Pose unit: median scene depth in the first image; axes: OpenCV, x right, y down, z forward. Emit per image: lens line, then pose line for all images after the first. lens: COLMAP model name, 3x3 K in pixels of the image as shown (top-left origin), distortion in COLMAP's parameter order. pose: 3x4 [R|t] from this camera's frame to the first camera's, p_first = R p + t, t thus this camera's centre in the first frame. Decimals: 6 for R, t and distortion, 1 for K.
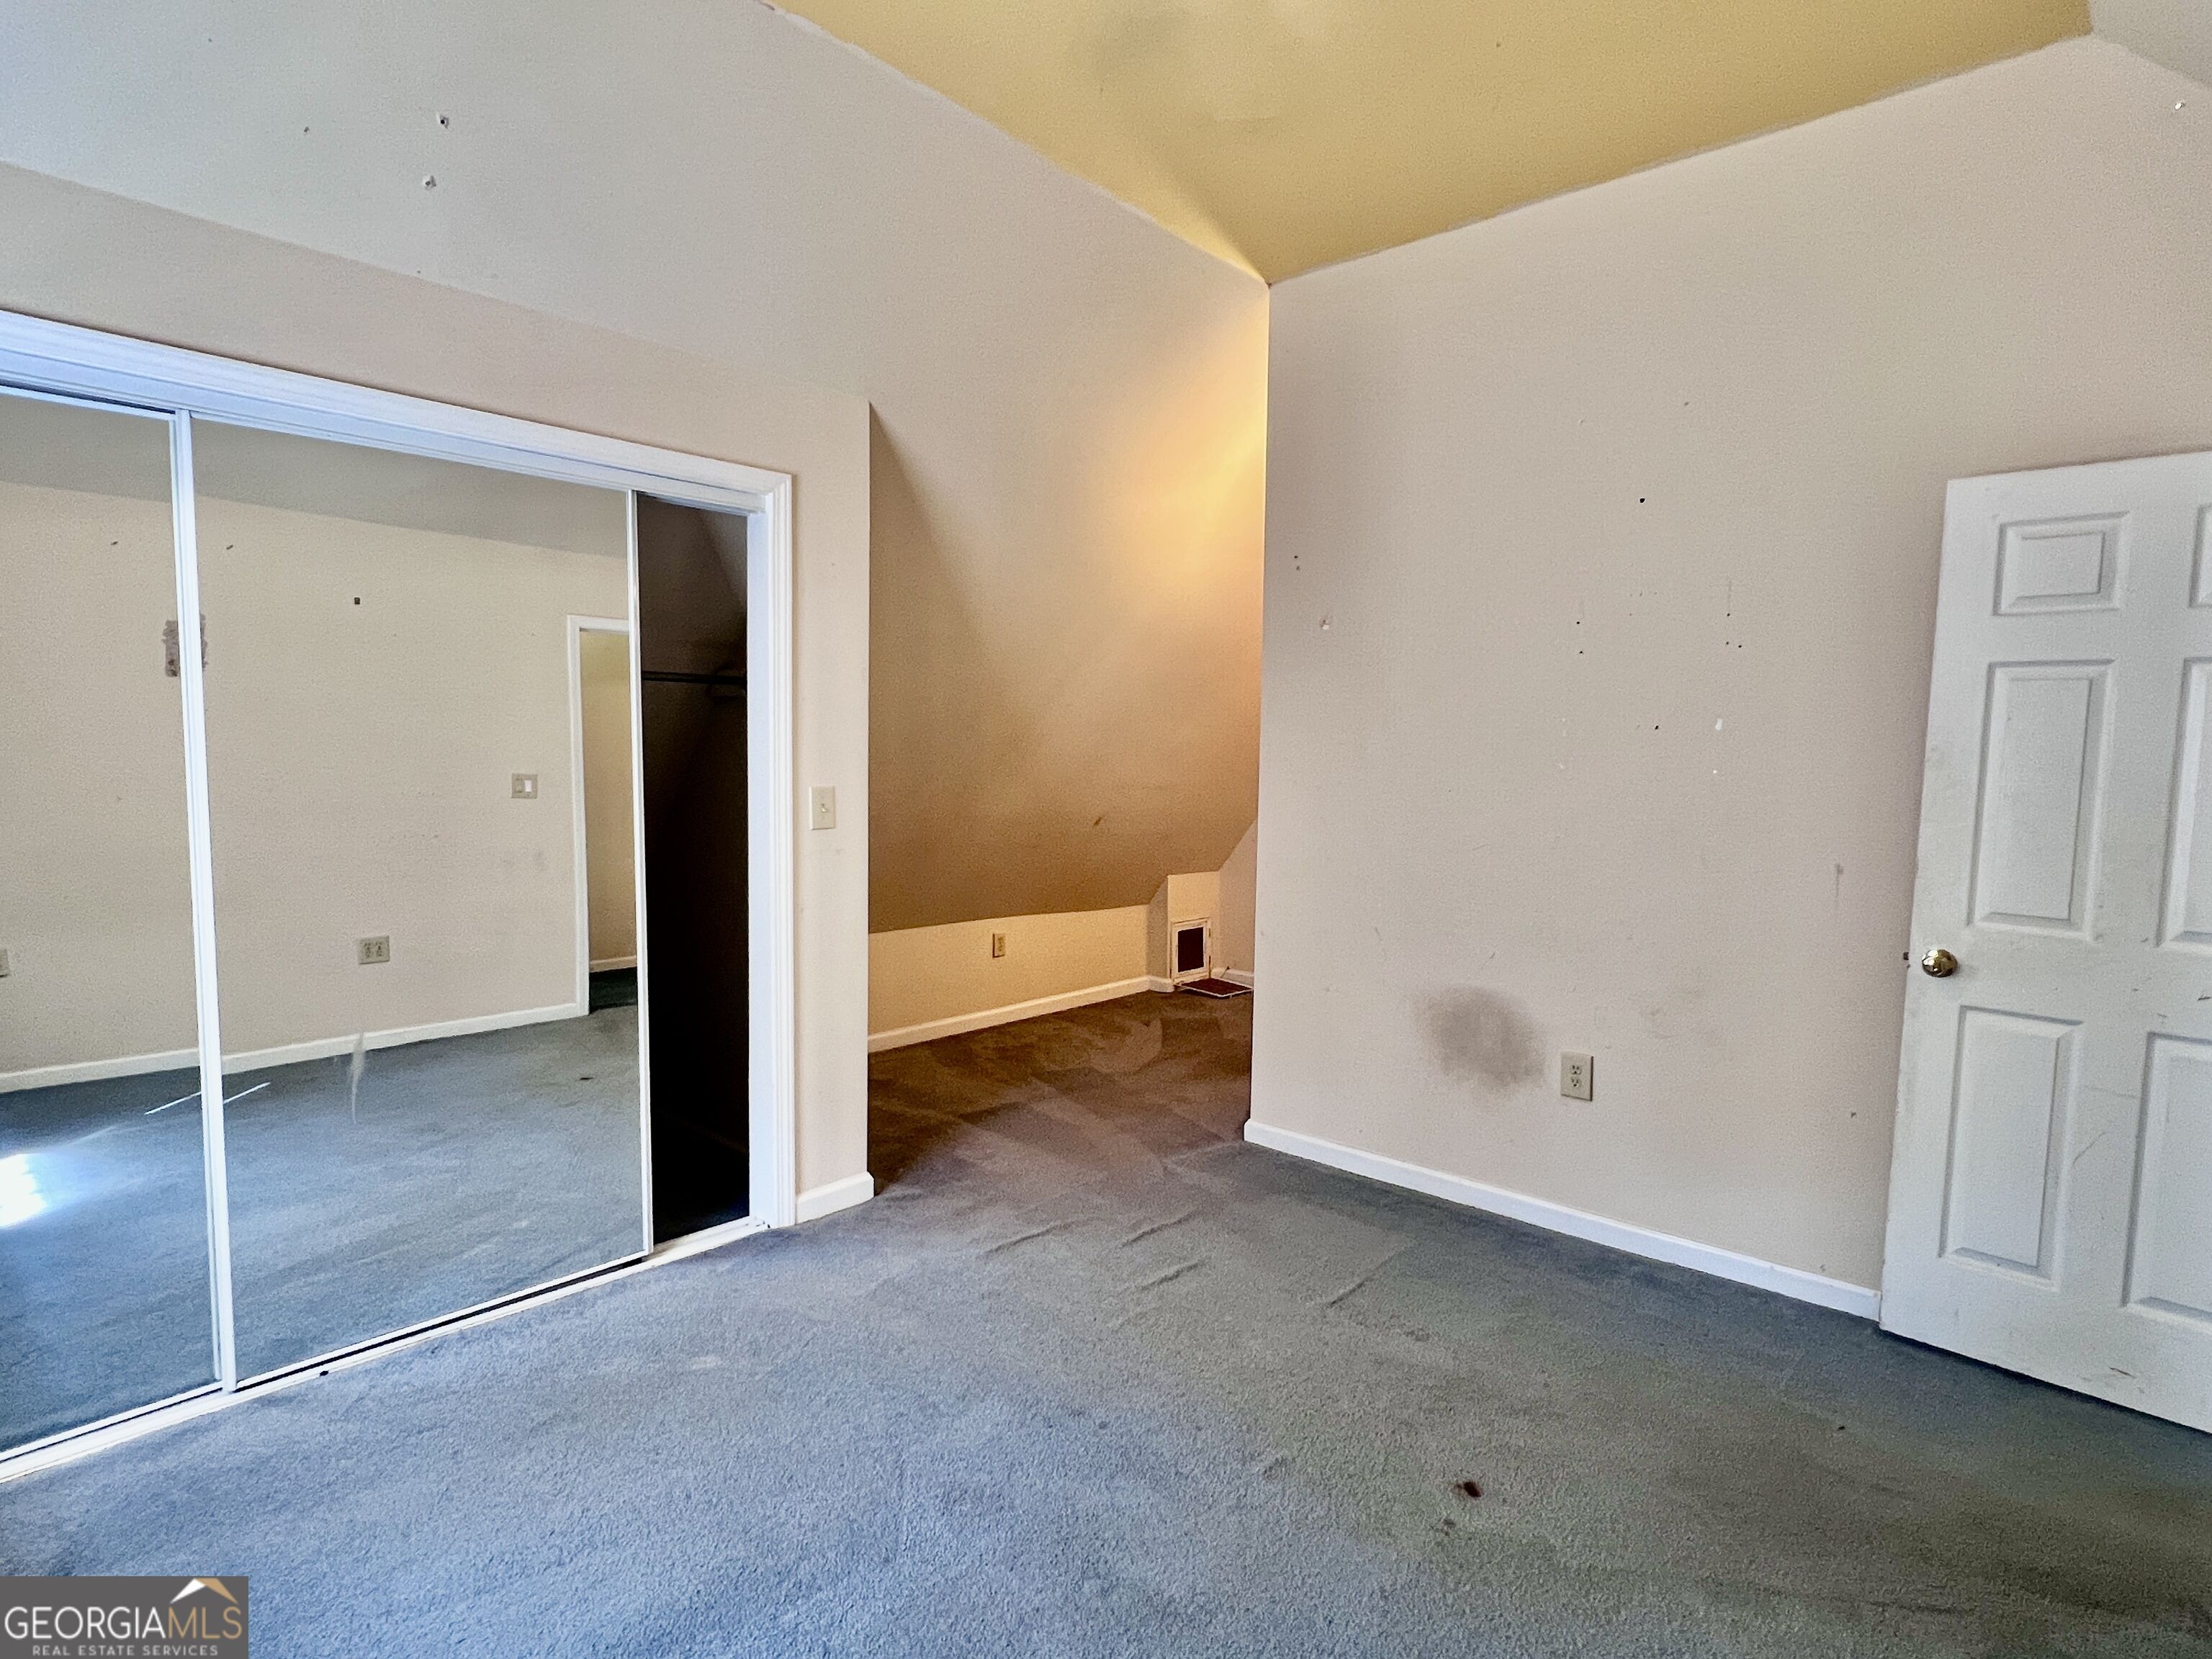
lens RADIAL K [[1150.1, 0, 1102.9], [0, 1150.1, 823.3], [0, 0, 1]] dist [-0.001376, -0.000167]
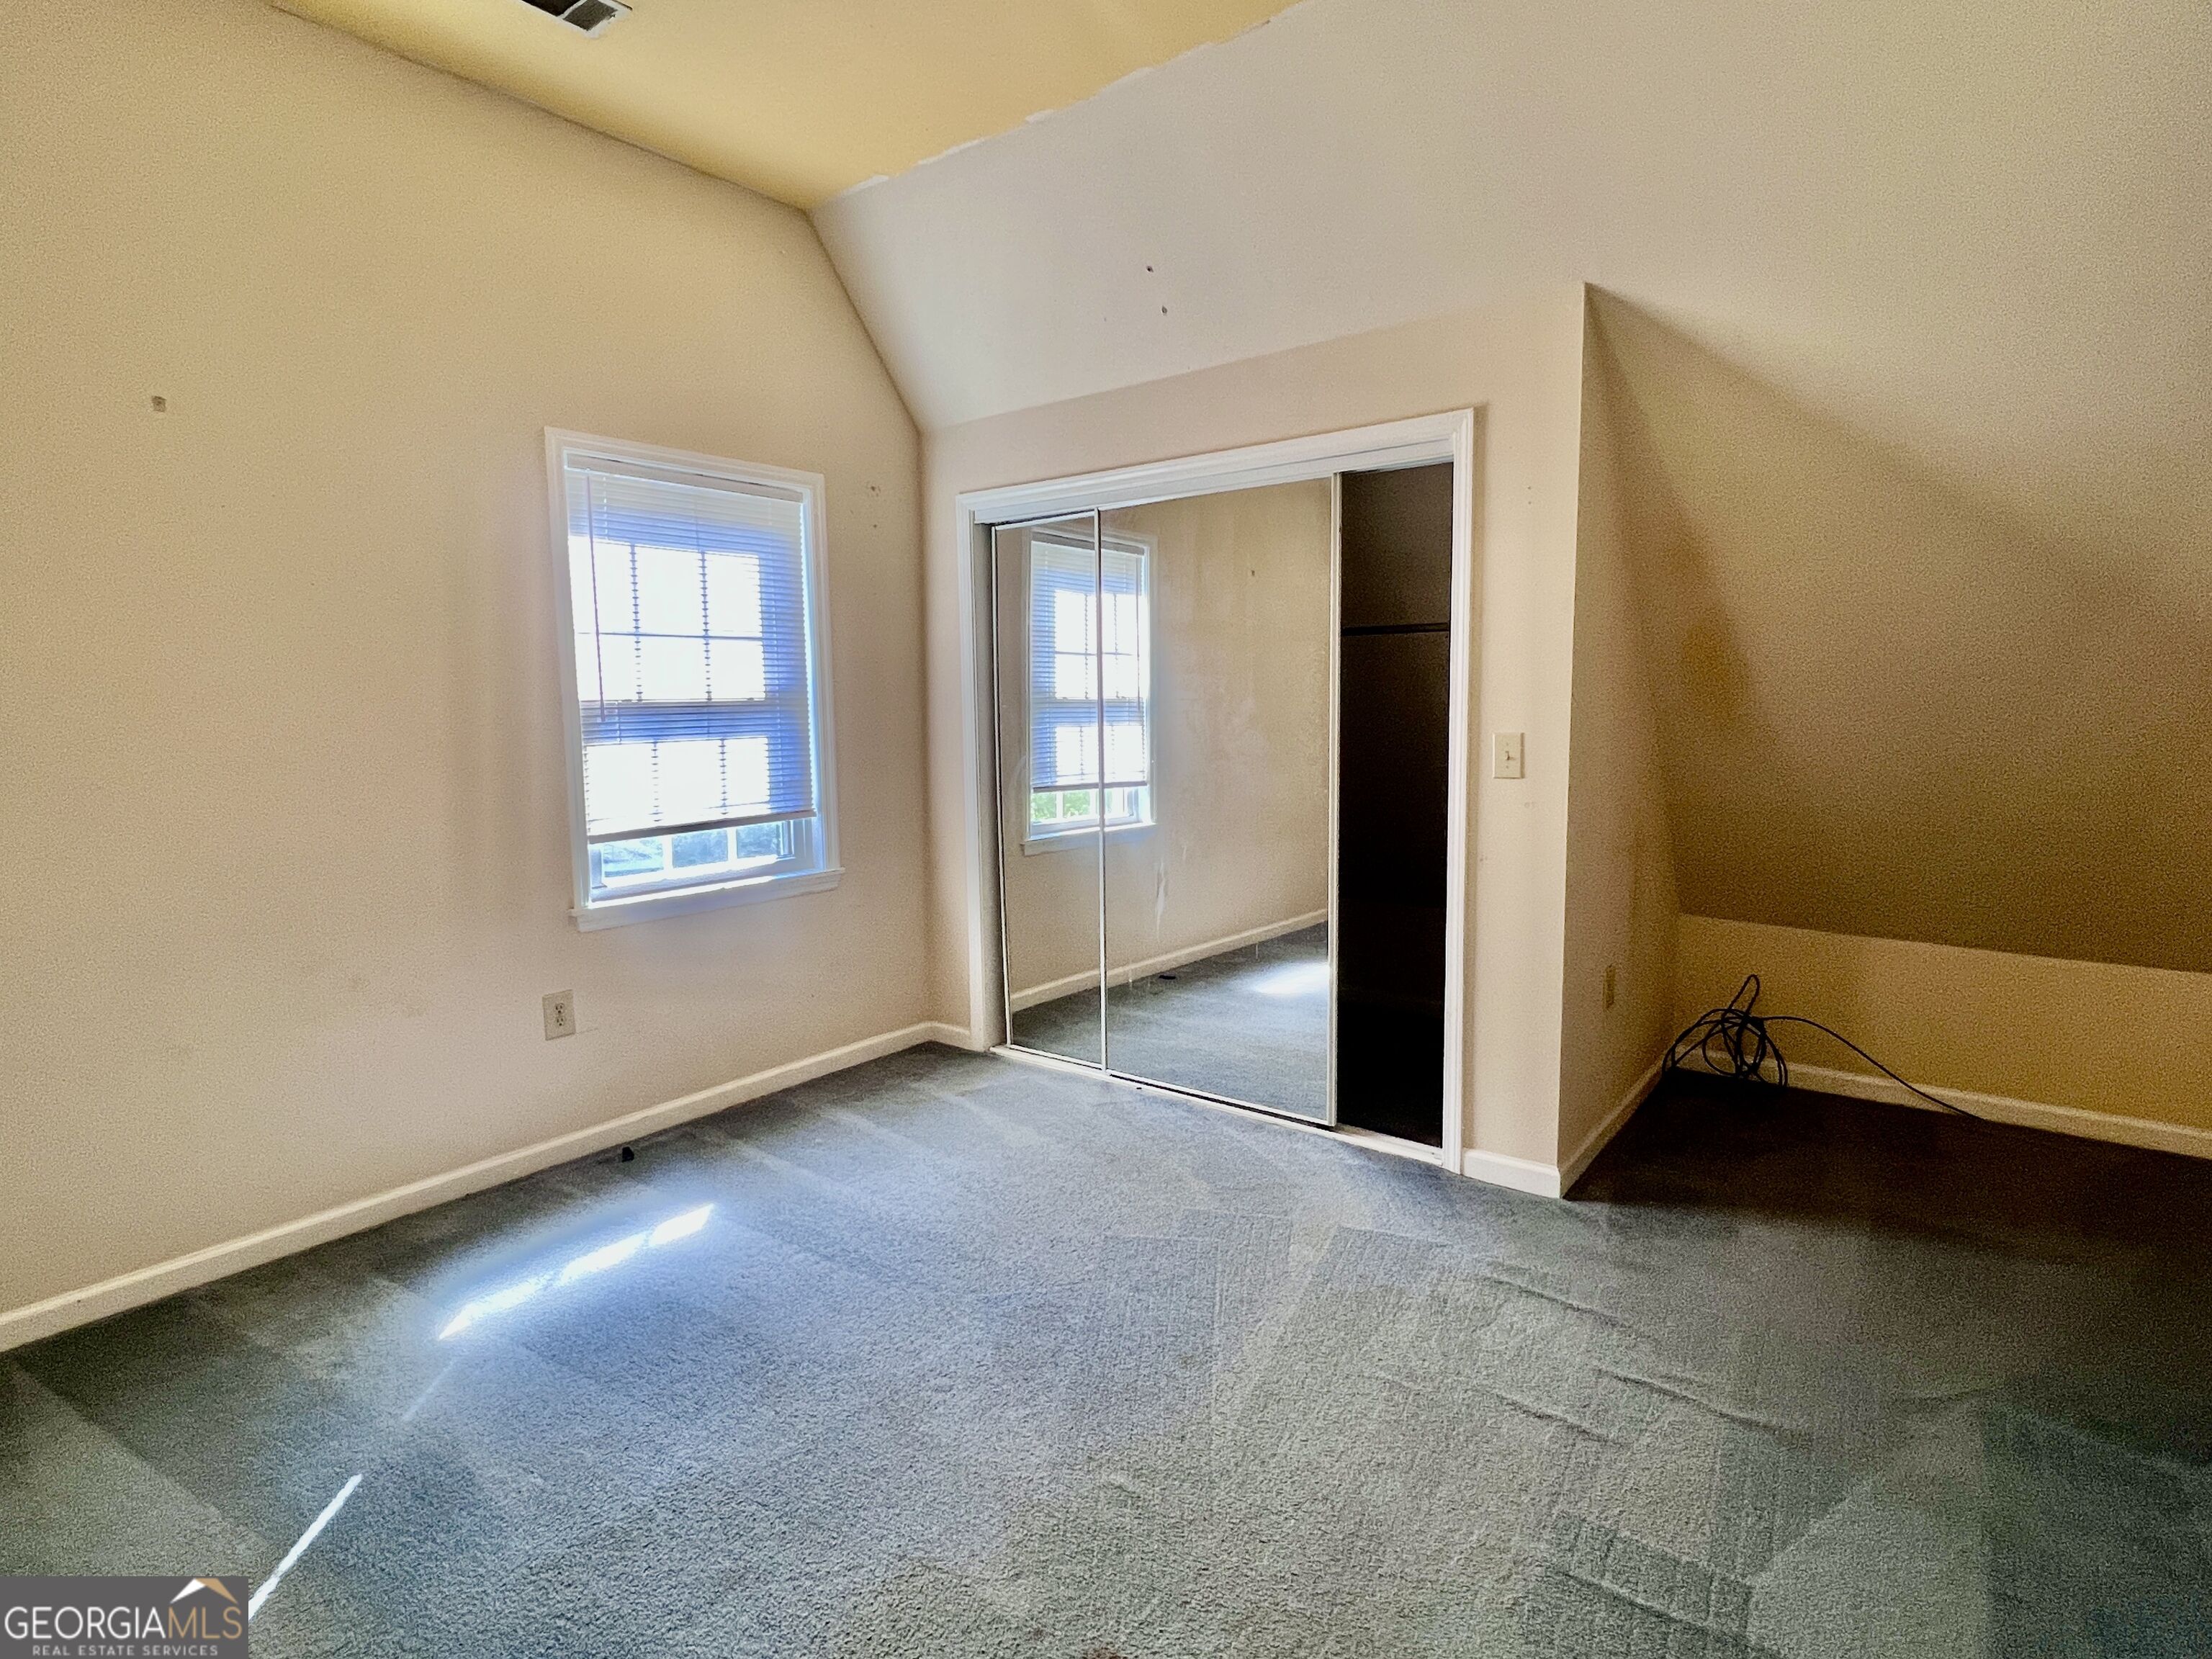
lens RADIAL K [[1150.1, 0, 1109.8], [0, 1150.1, 818.6], [0, 0, 1]] dist [-0.001376, -0.000167]
pose [[0.067125, 0.079747, -0.994552, 0.700217], [-0.050514, 0.995794, 0.076438, -0.016812], [0.996465, 0.045108, 0.070871, 0.643032]]
